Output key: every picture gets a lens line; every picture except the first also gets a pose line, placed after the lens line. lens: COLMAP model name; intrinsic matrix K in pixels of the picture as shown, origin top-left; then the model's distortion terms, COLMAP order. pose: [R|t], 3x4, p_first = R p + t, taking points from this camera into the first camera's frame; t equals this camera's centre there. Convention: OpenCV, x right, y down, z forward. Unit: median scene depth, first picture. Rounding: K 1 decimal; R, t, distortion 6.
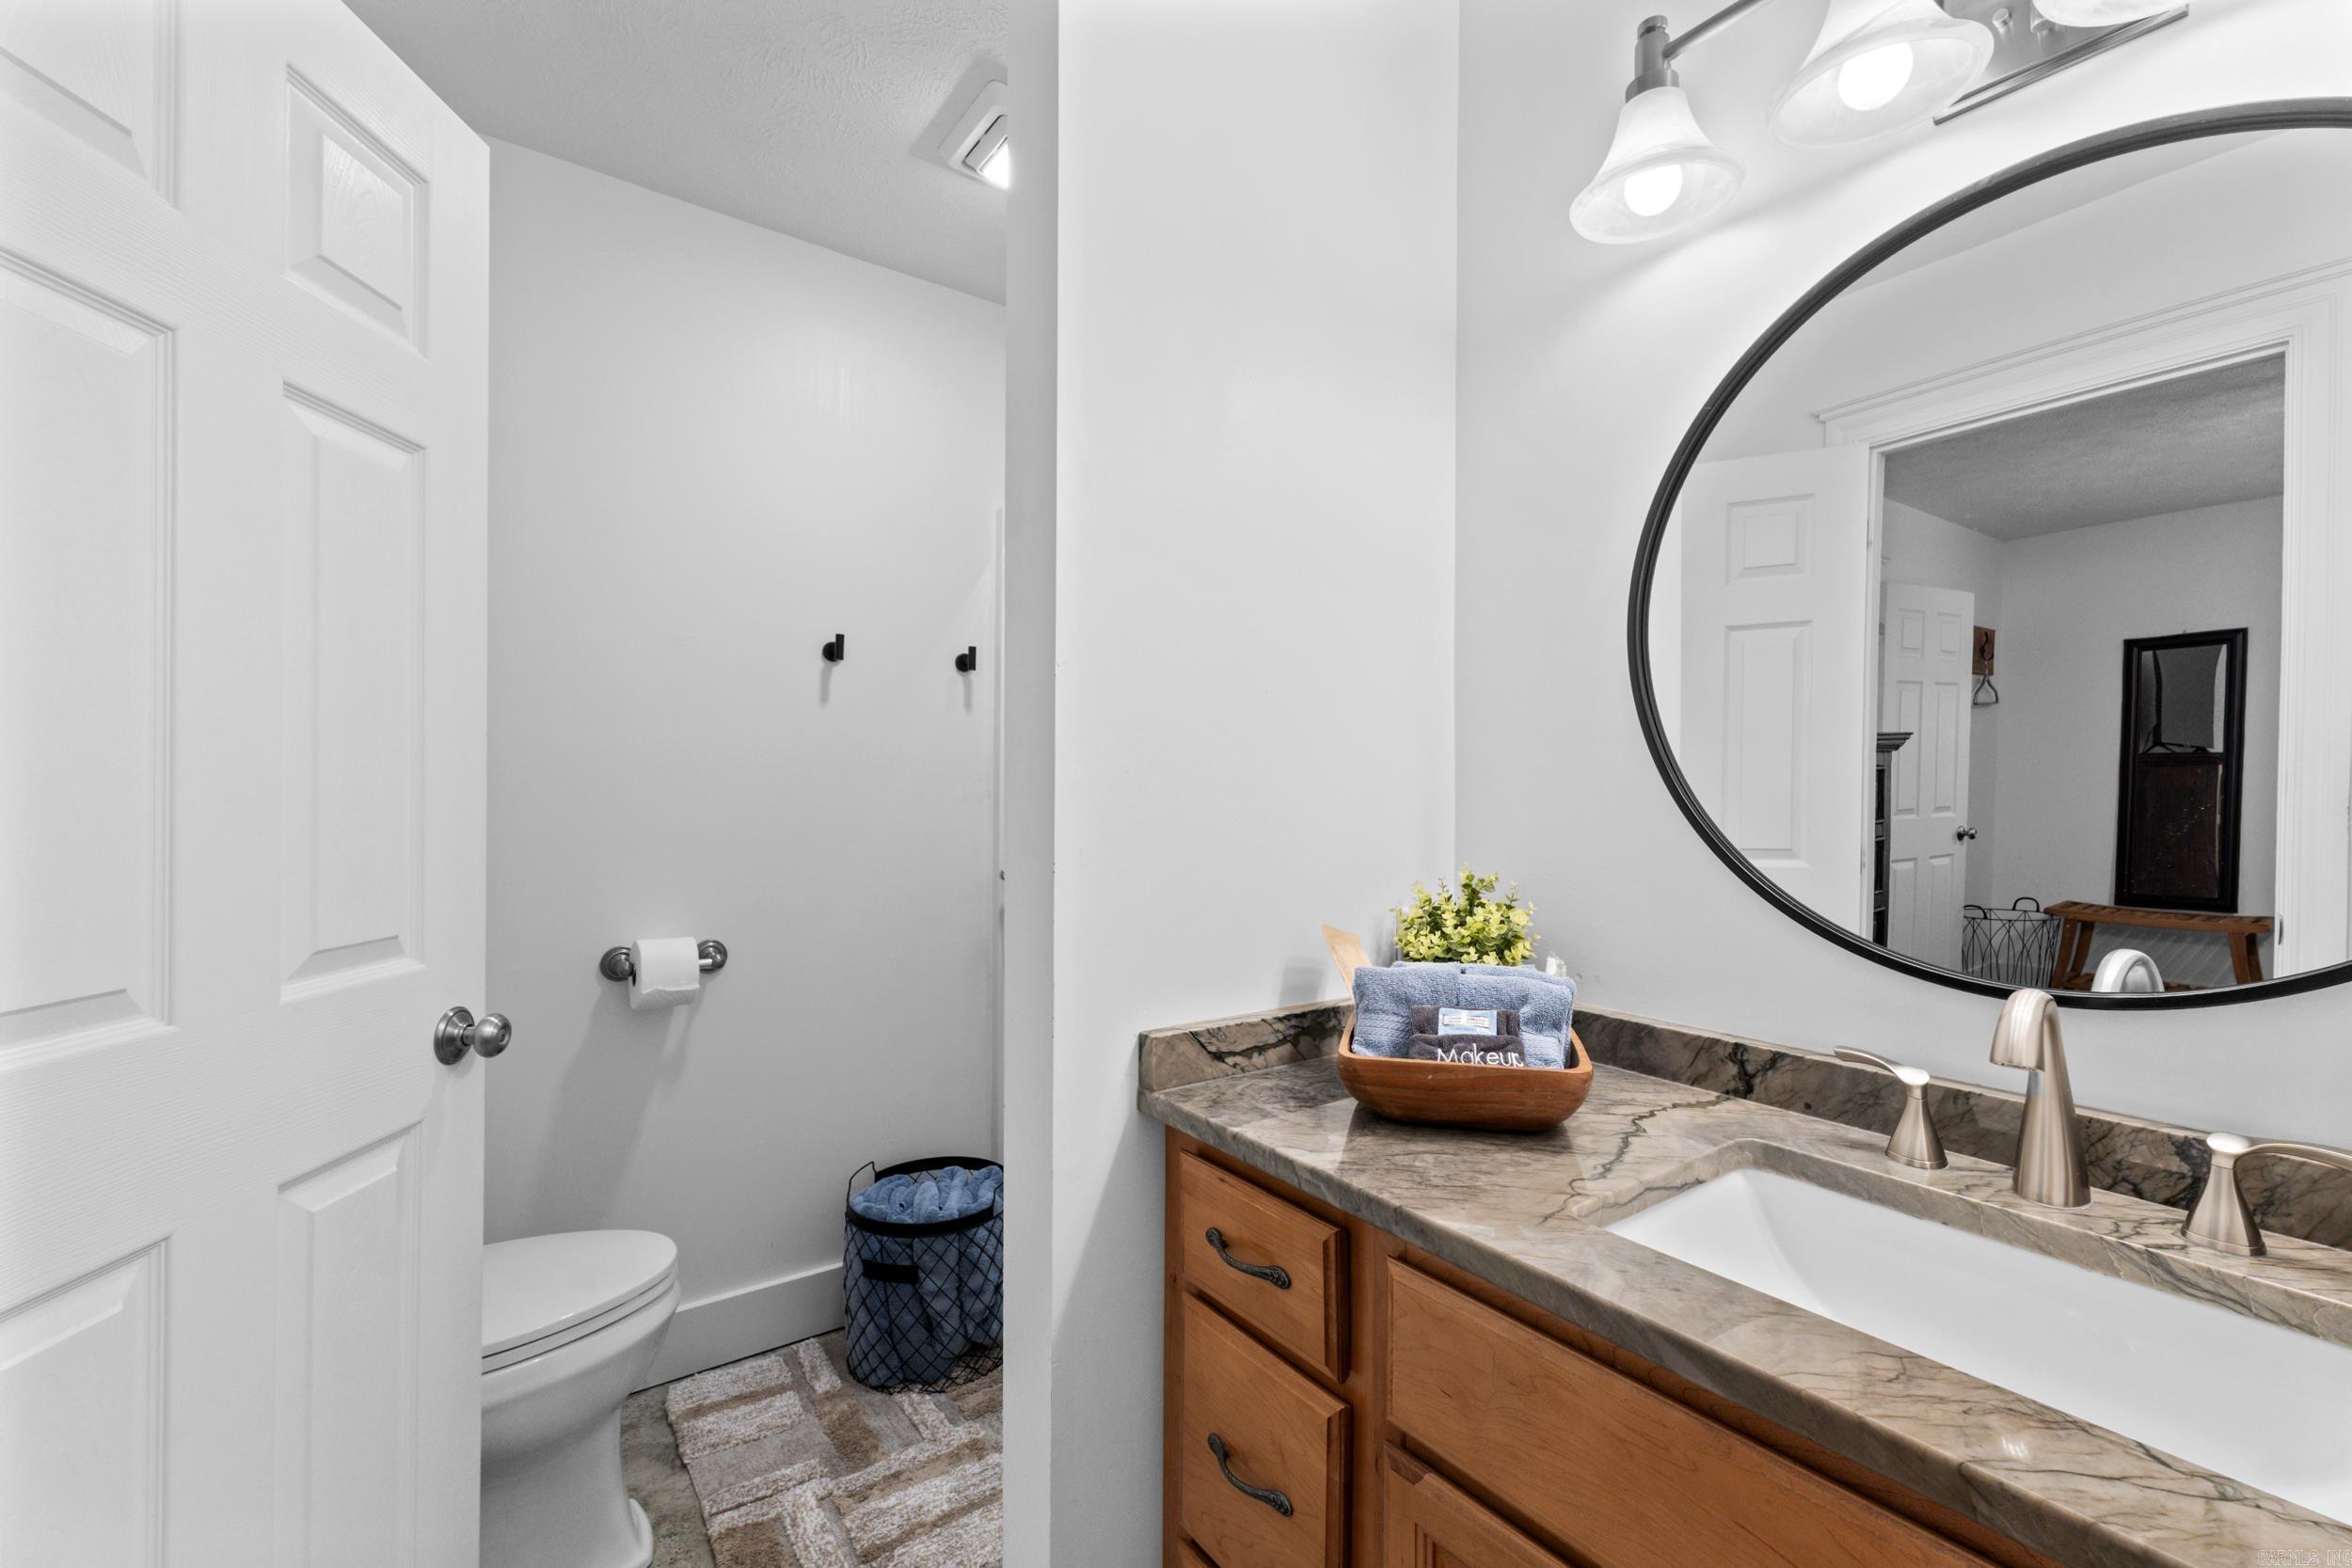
lens RADIAL K [[998.7, 0, 1195.7], [0, 998.7, 786.8], [0, 0, 1]] dist [0.010911, 0.000141]
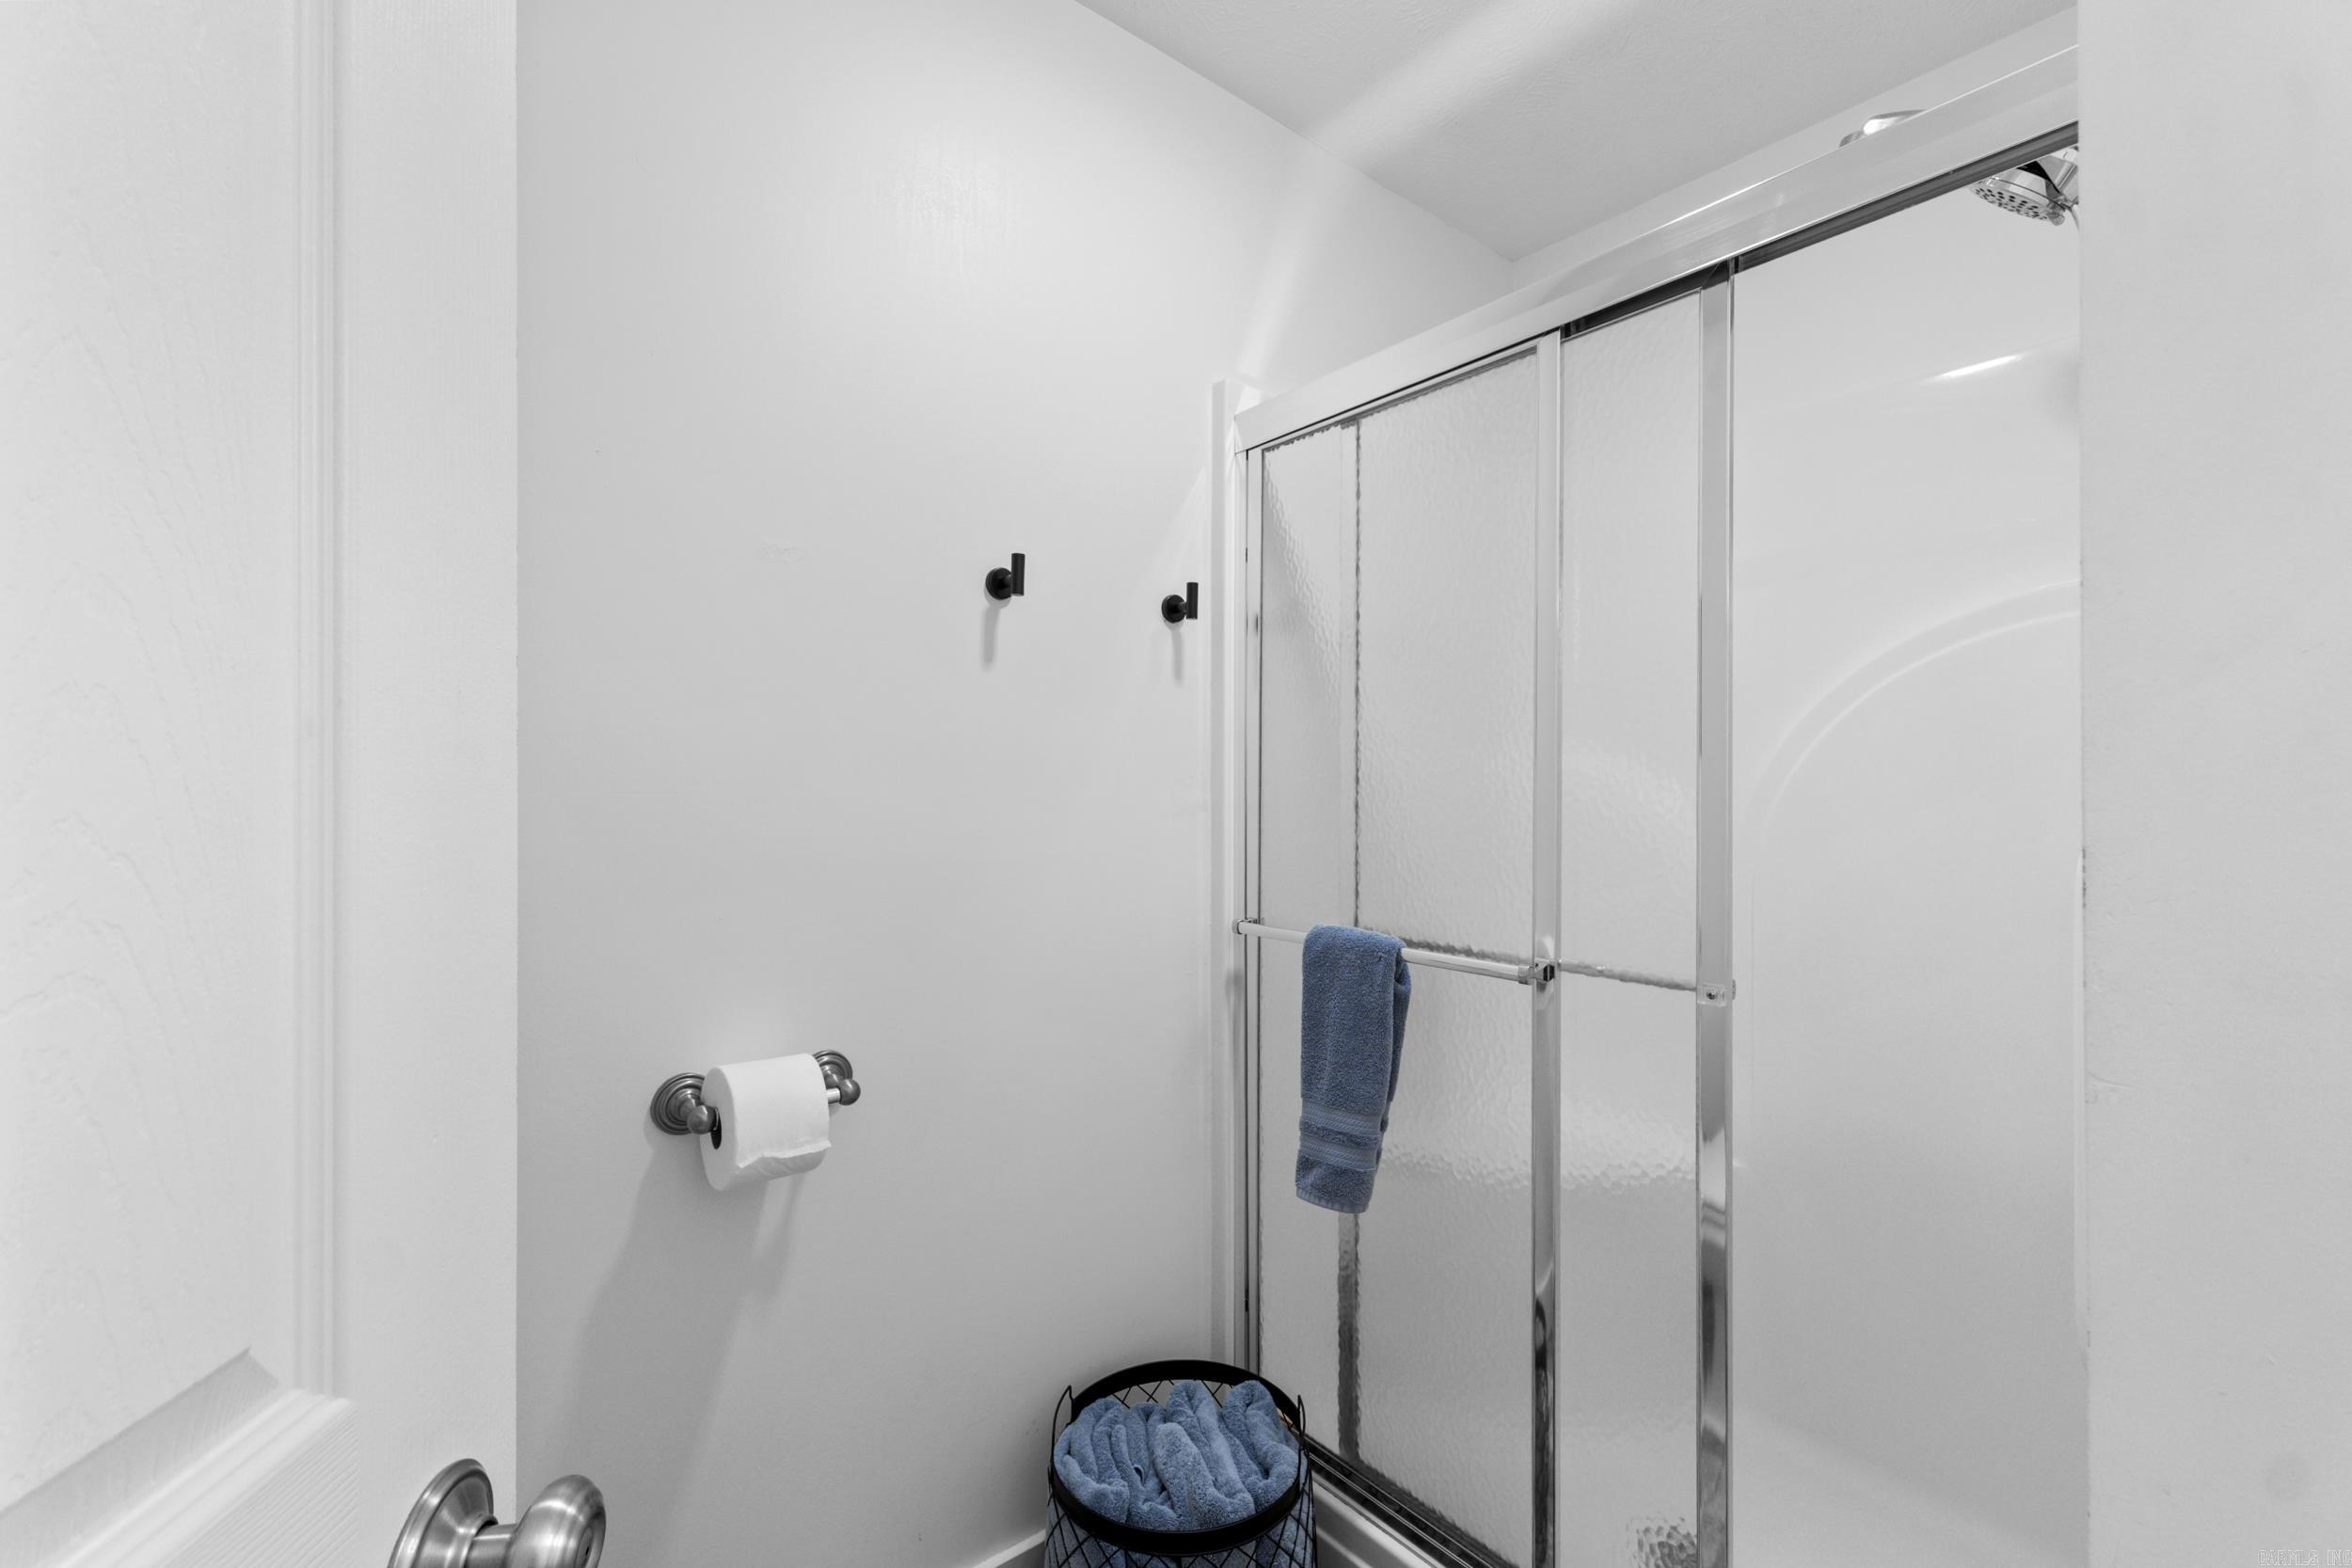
lens RADIAL K [[998.7, 0, 1195.7], [0, 998.7, 786.8], [0, 0, 1]] dist [0.010911, 0.000141]
pose [[0.997882, -0.000214, 0.065050, -0.309836], [-0.000406, 0.999955, 0.009516, -0.013067], [-0.065049, -0.009522, 0.997837, 0.394372]]
